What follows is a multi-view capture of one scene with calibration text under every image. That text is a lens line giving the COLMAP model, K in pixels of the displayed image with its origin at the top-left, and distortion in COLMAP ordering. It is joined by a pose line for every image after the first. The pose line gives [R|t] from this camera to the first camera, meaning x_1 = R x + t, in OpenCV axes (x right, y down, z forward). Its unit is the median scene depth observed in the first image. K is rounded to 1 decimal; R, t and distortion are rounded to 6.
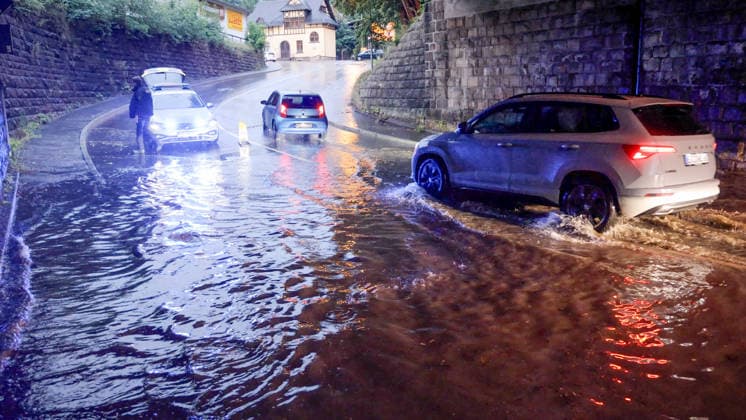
lens RADIAL K [[572.7, 0, 373.0], [0, 572.7, 210.0], [0, 0, 1]] dist [-0.021238, 0.004695]
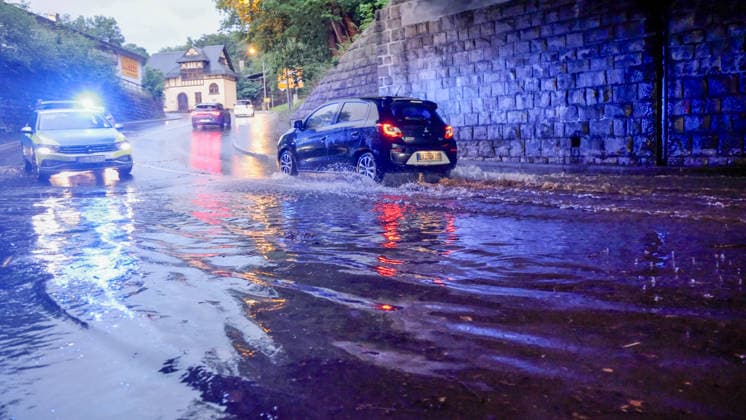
lens RADIAL K [[572.7, 0, 373.0], [0, 572.7, 210.0], [0, 0, 1]] dist [-0.021238, 0.004695]
pose [[0.984440, -0.045980, 0.169597, -0.079467], [0.061373, 0.994345, -0.086664, 0.014557], [-0.164653, 0.095724, 0.981696, 0.188100]]
